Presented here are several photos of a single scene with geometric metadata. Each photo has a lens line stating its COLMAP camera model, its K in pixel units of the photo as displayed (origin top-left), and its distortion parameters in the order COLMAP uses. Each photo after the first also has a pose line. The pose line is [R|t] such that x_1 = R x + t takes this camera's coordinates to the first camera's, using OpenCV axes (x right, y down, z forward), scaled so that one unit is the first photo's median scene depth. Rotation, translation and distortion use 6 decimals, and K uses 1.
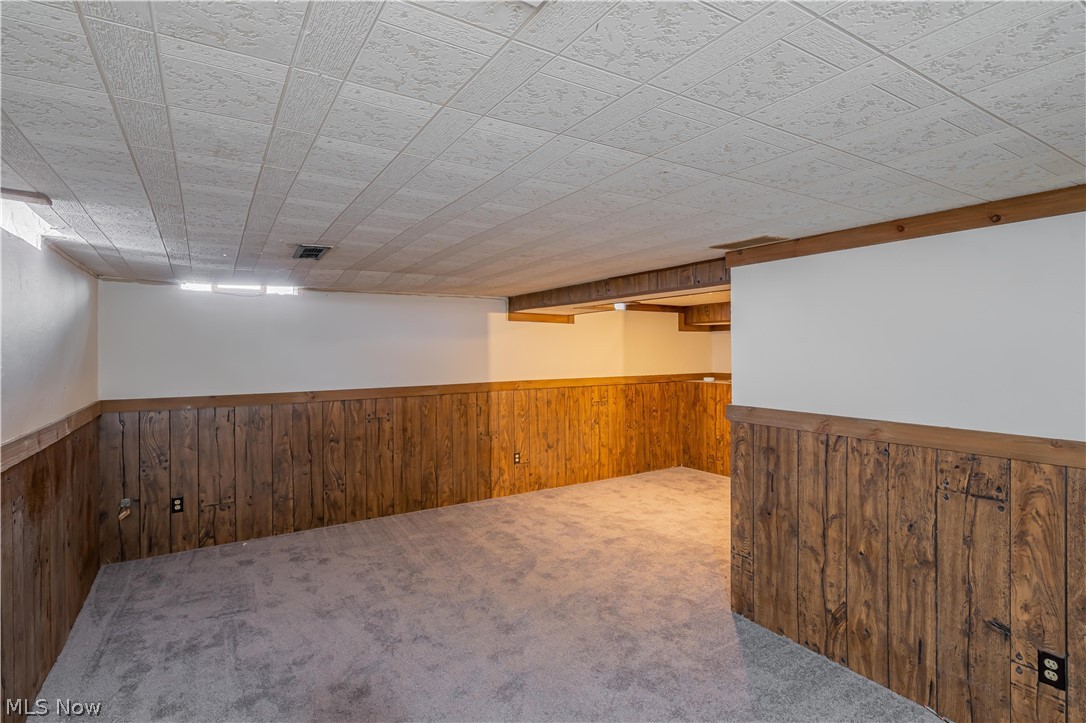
lens RADIAL K [[526.0, 0, 543.9], [0, 526.0, 354.9], [0, 0, 1]] dist [-0.002581, 0.000023]
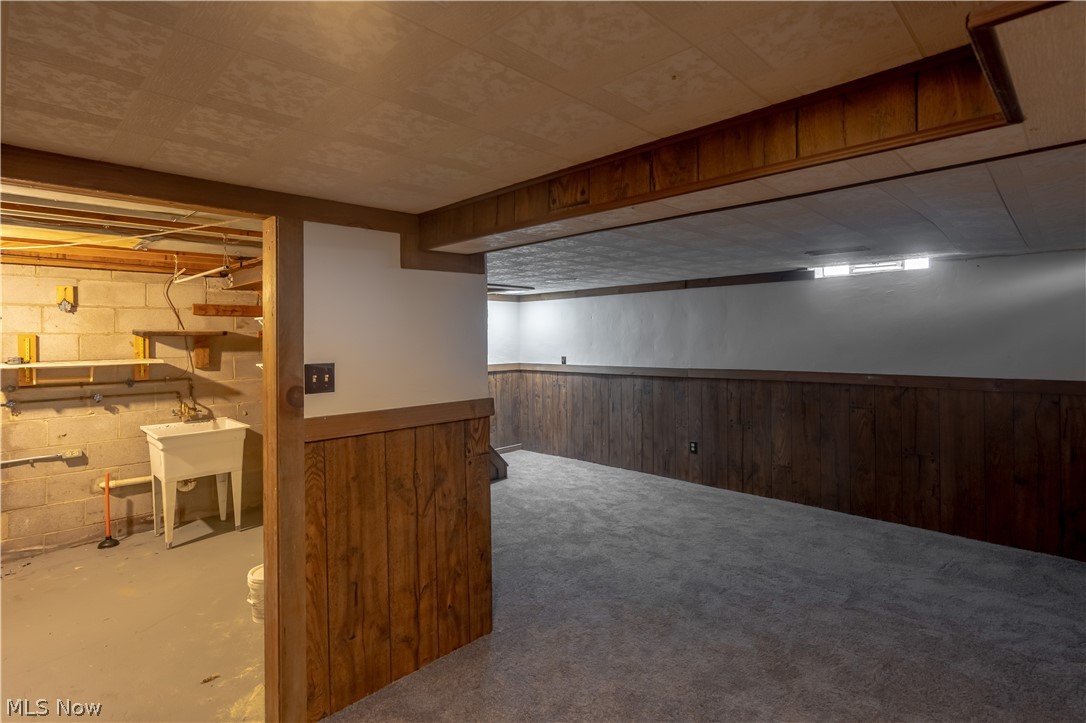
lens RADIAL K [[526.0, 0, 543.9], [0, 526.0, 354.9], [0, 0, 1]] dist [-0.002581, 0.000023]
pose [[0.204188, 0.032411, -0.978395, 0.974957], [0.007674, 0.999368, 0.034708, -0.006905], [0.978902, -0.014595, 0.203810, 0.628410]]
